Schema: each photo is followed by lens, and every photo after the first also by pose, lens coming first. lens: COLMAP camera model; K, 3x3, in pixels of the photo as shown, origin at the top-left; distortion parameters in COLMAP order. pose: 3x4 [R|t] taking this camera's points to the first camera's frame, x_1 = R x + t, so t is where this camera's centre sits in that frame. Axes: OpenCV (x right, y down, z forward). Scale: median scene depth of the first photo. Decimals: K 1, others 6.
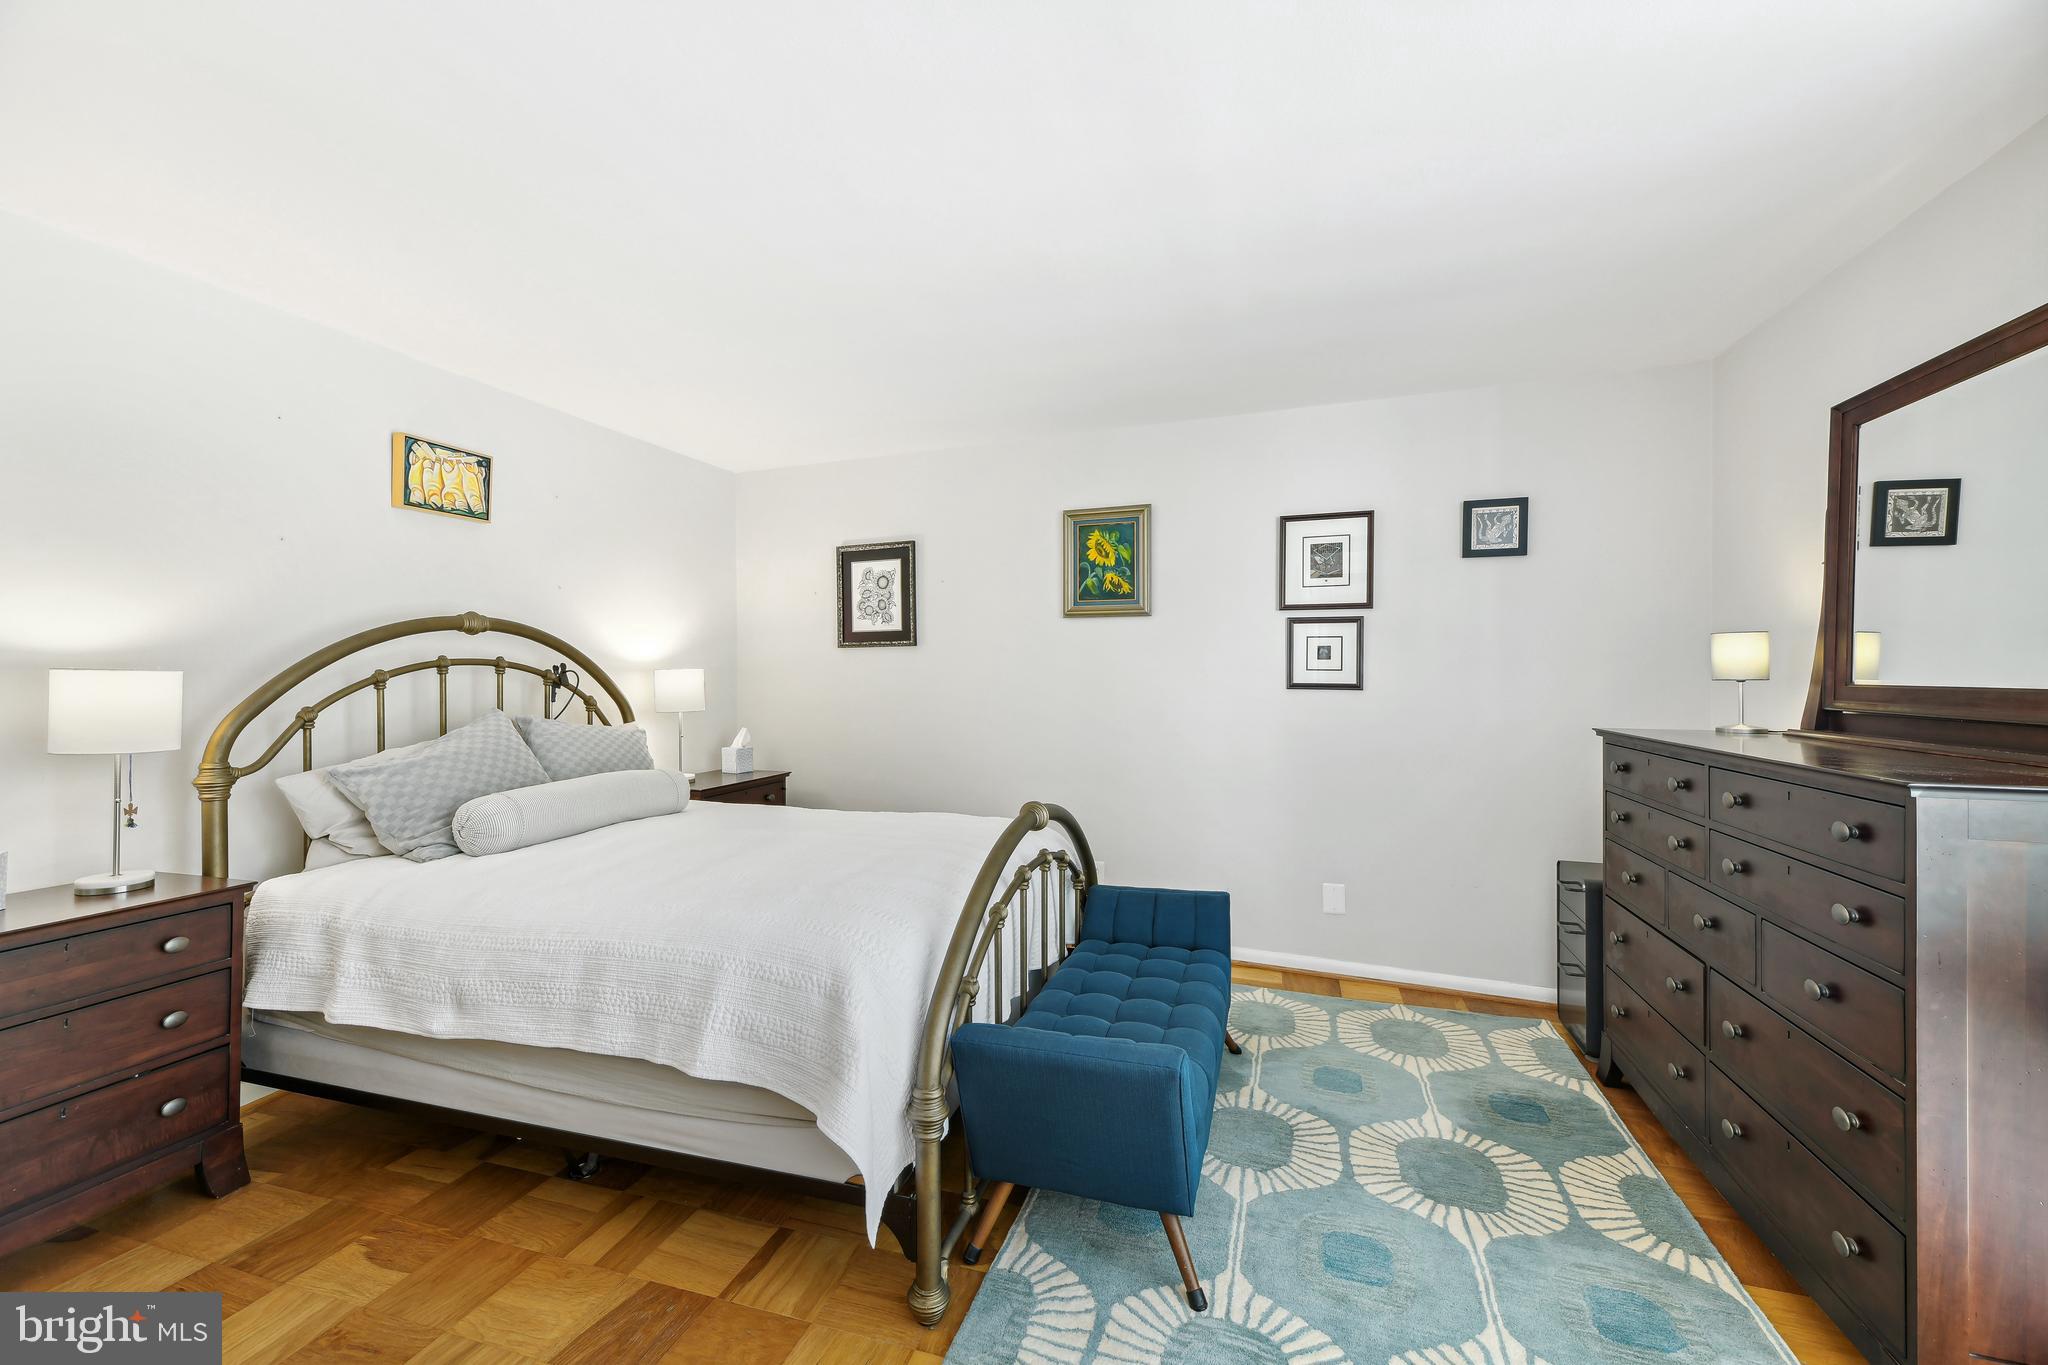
lens RADIAL K [[832.7, 0, 1039.7], [0, 832.7, 677.3], [0, 0, 1]] dist [0.017188, 0.000075]
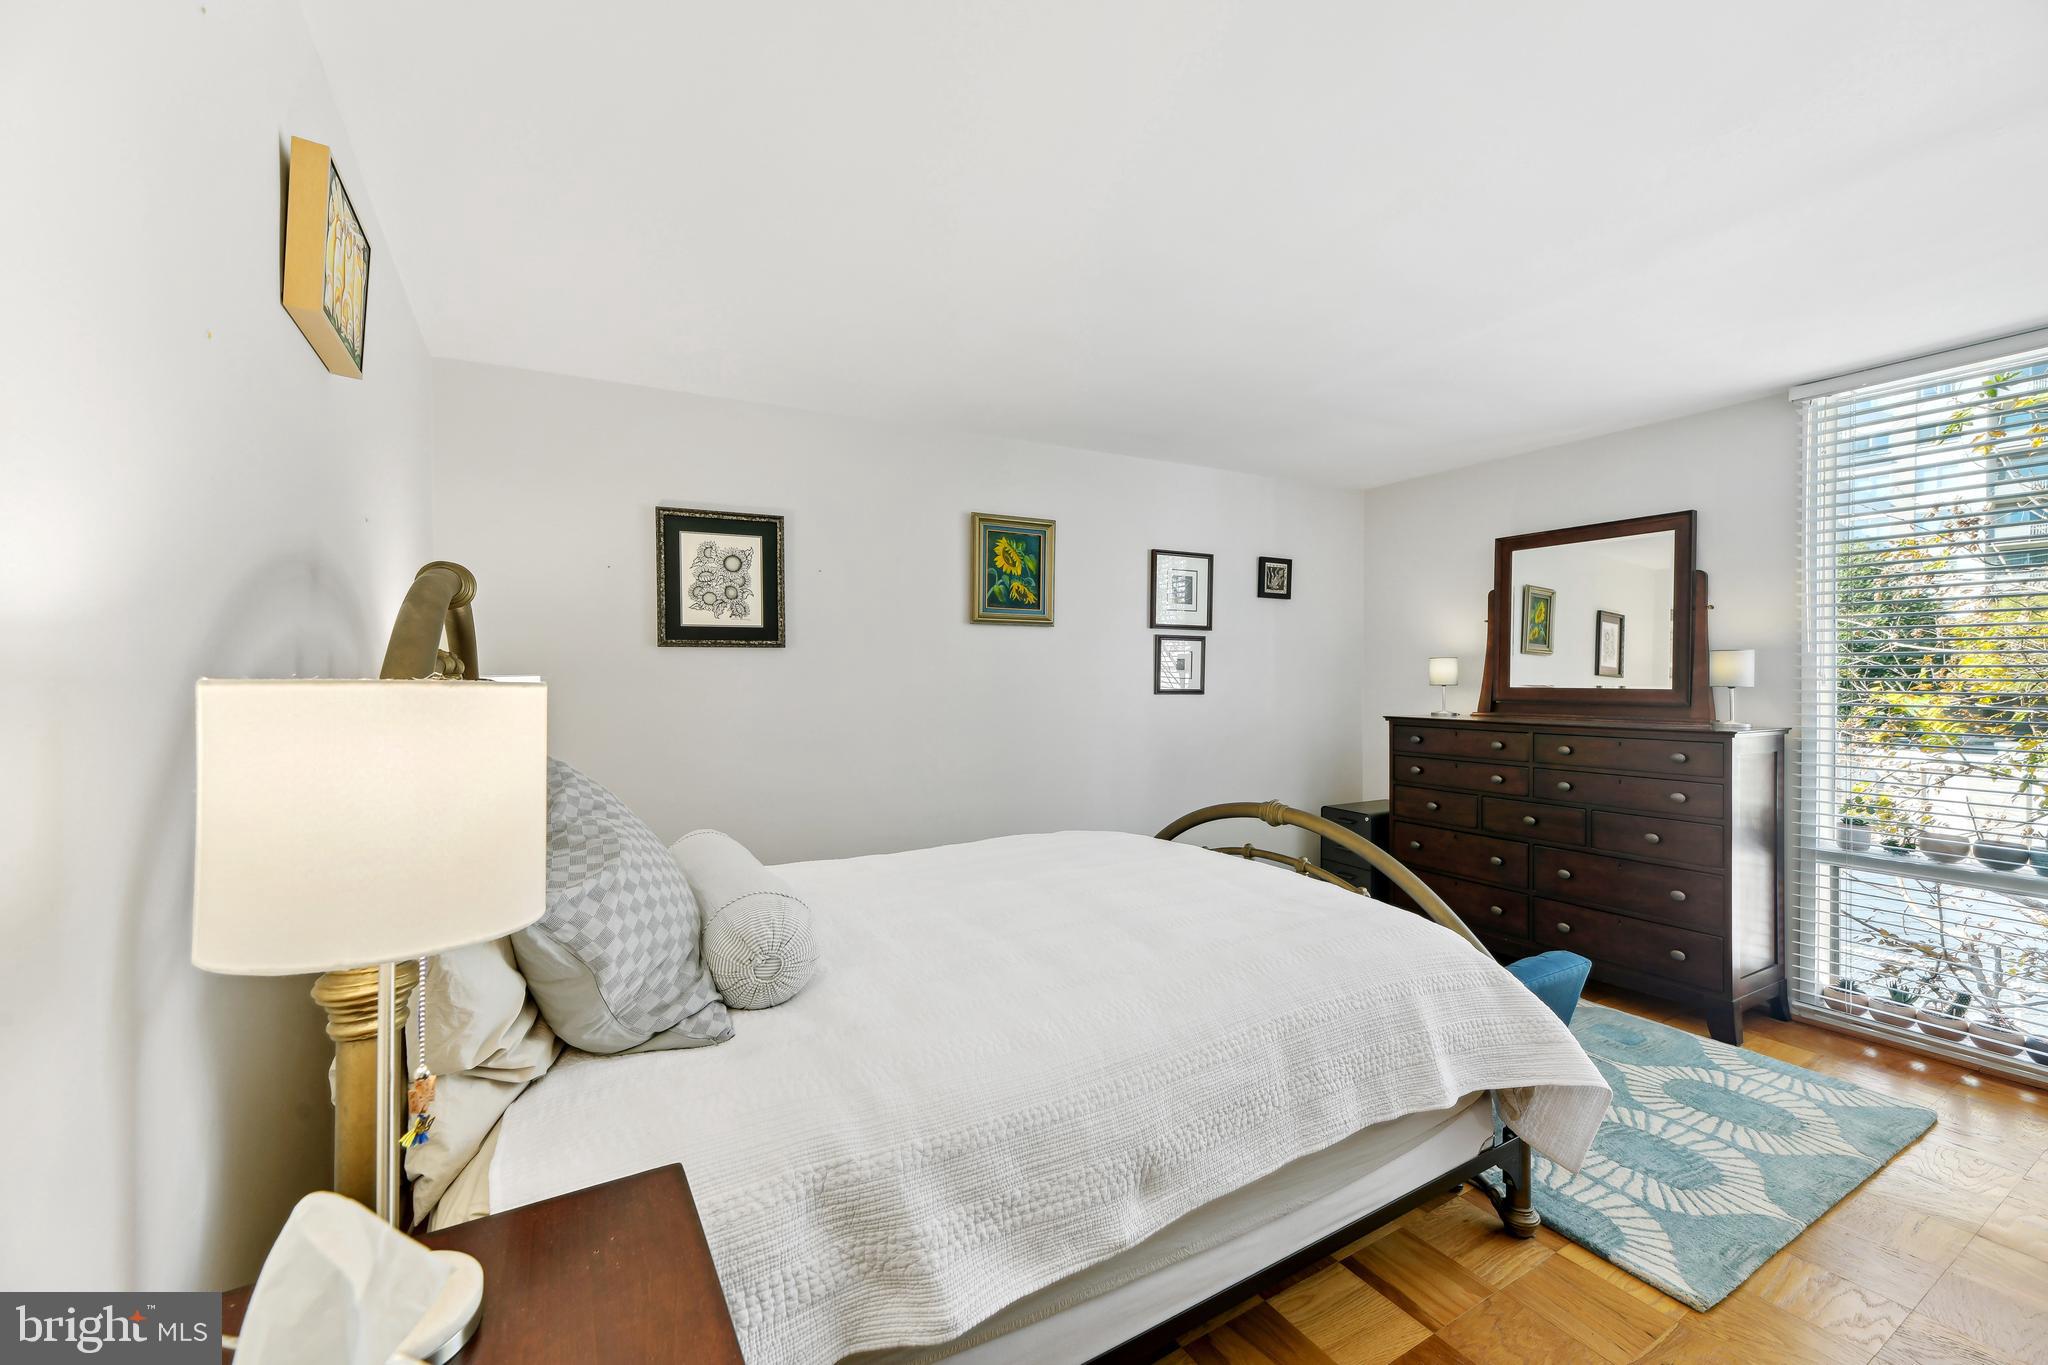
lens RADIAL K [[811.7, 0, 1040.7], [0, 811.7, 677.7], [0, 0, 1]] dist [0.008440, -0.000140]
pose [[0.665404, 0.001450, 0.746482, -0.700326], [0.004172, 0.999975, -0.005661, -0.003877], [-0.746472, 0.006881, 0.665382, 0.361005]]
